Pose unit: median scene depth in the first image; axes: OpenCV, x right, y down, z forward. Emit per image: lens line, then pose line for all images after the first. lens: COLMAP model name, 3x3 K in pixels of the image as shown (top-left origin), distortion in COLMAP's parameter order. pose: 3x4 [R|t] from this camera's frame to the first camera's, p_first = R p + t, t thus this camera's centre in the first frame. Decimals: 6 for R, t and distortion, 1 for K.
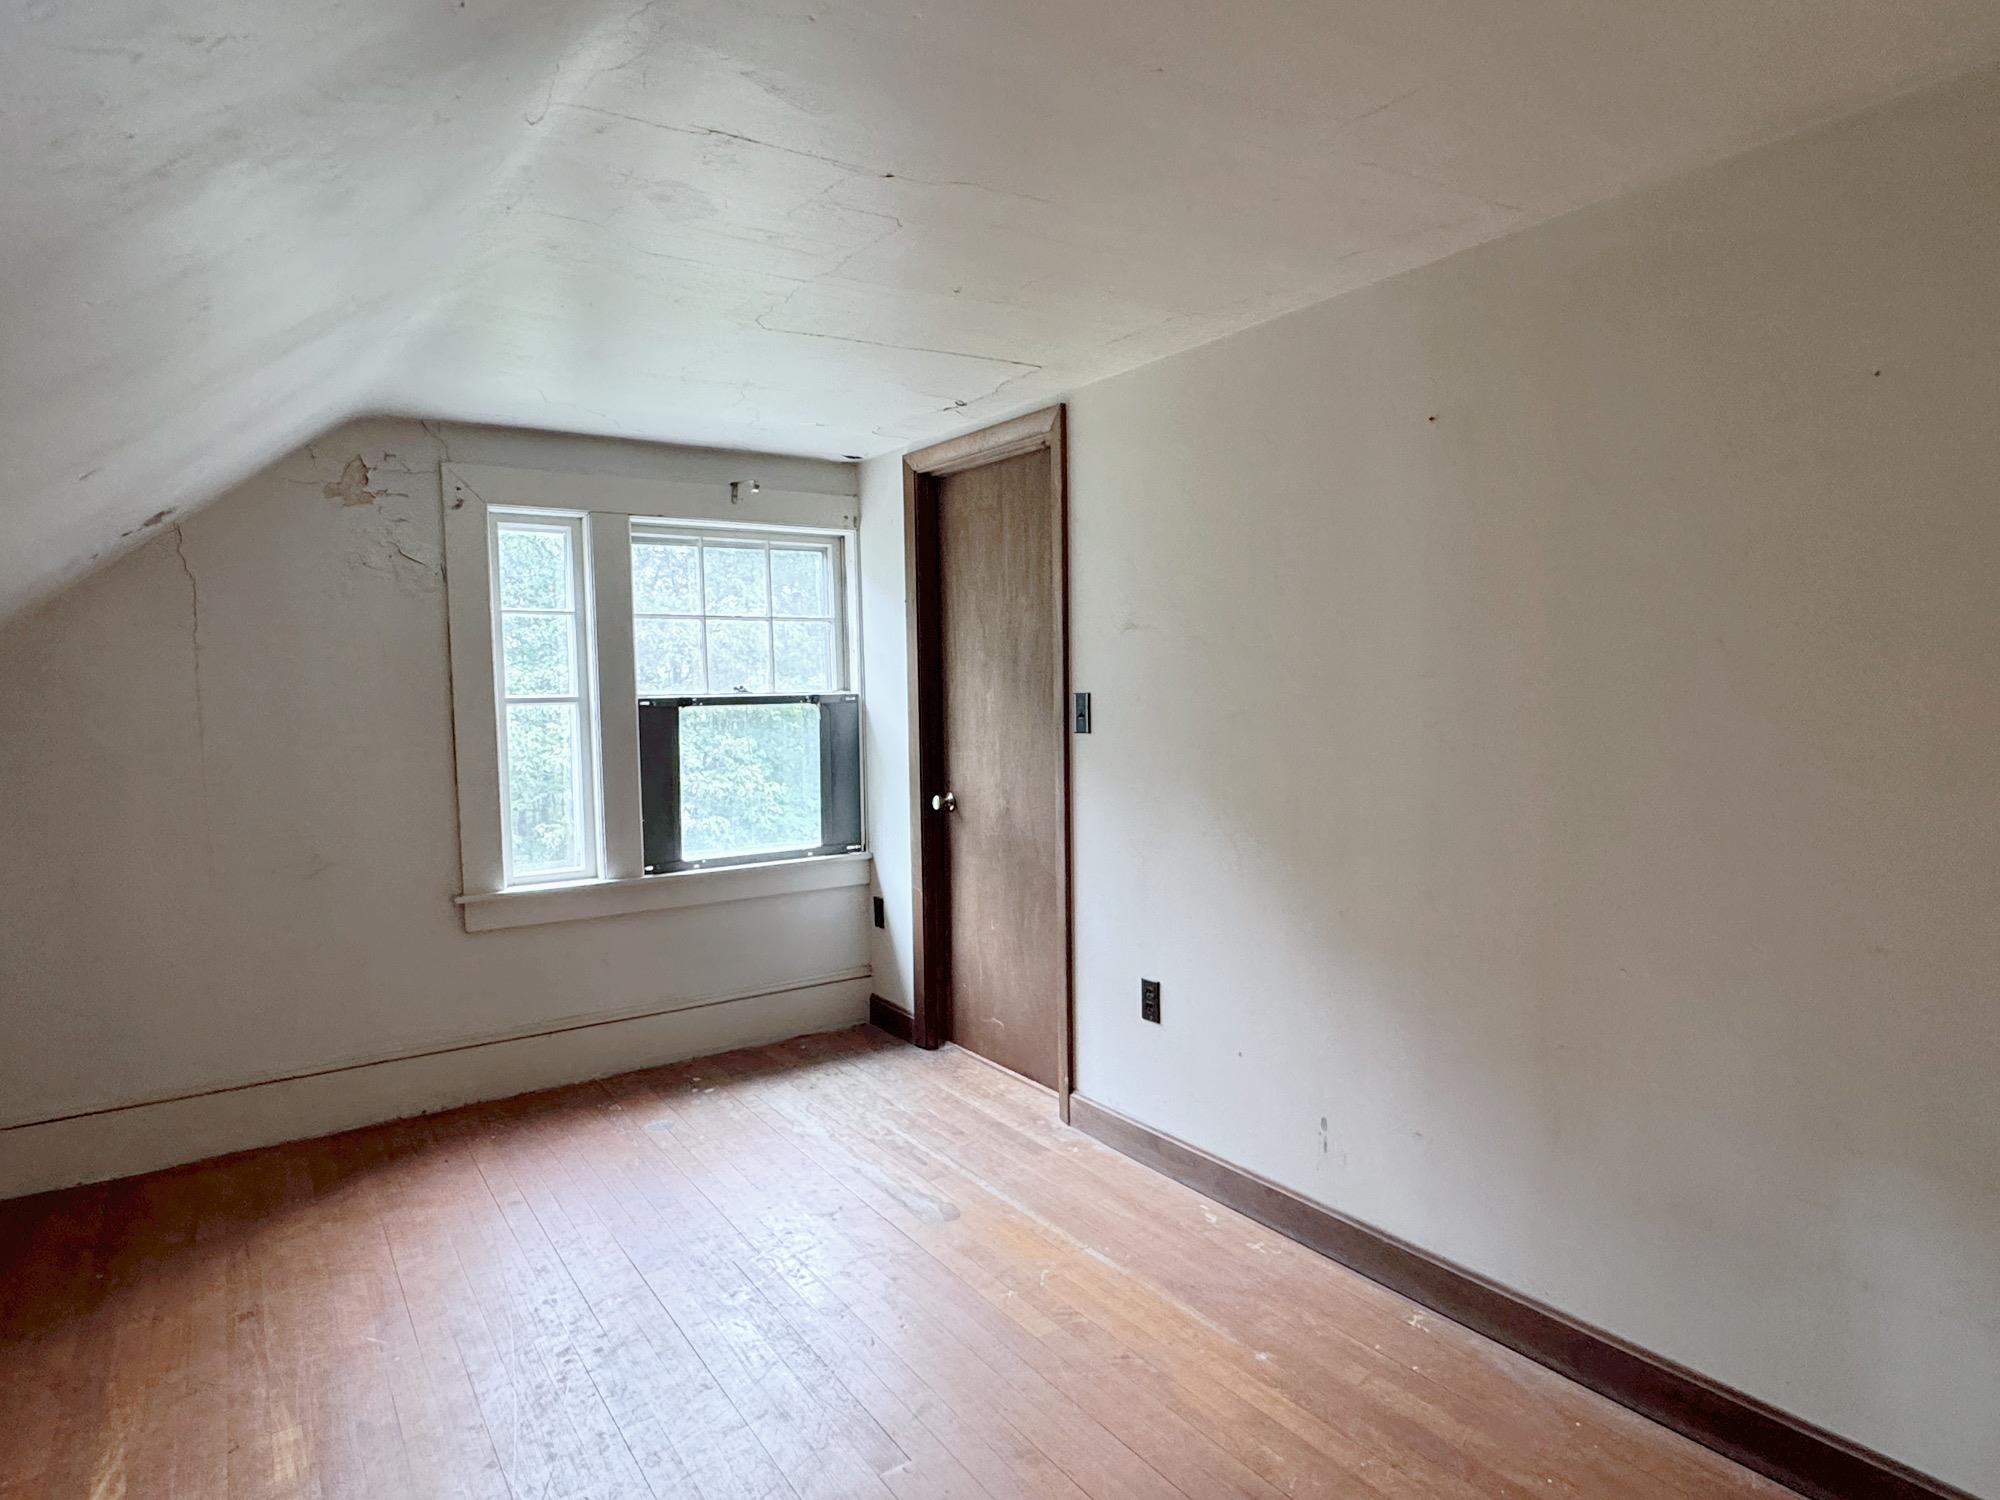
lens RADIAL K [[1147.3, 0, 994.1], [0, 1147.3, 755.2], [0, 0, 1]] dist [-0.002813, 0.001581]
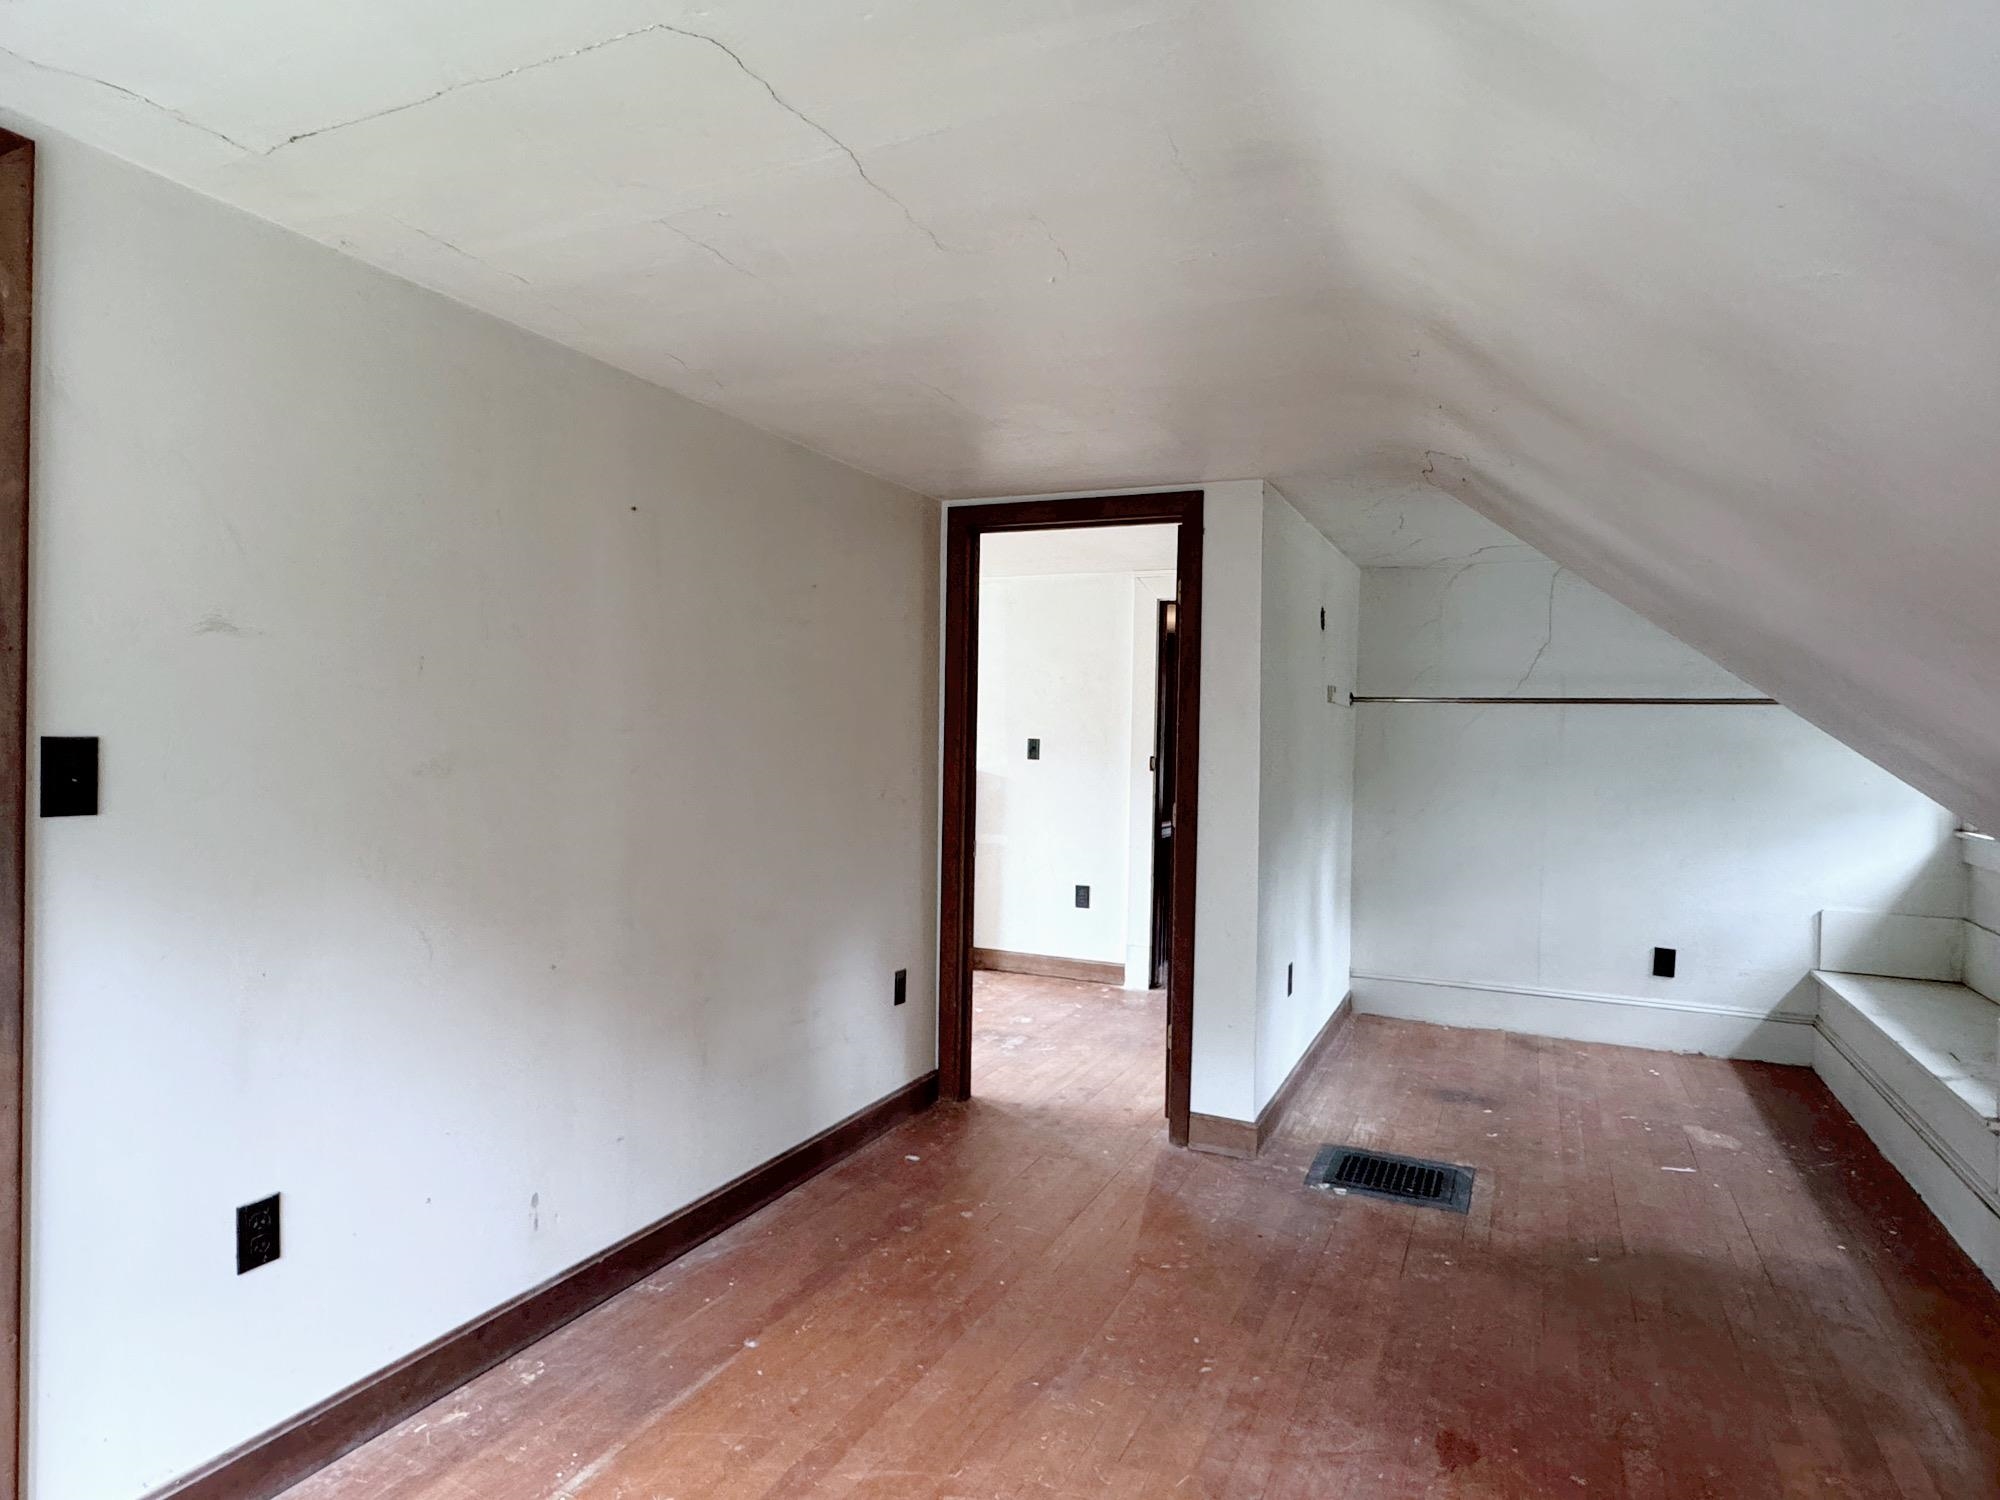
lens RADIAL K [[1147.3, 0, 994.1], [0, 1147.3, 755.2], [0, 0, 1]] dist [-0.002813, 0.001581]
pose [[-0.508212, -0.005979, 0.861211, -0.465675], [0.039684, 0.998751, 0.030352, -0.037297], [-0.860317, 0.049602, -0.507340, 0.743635]]
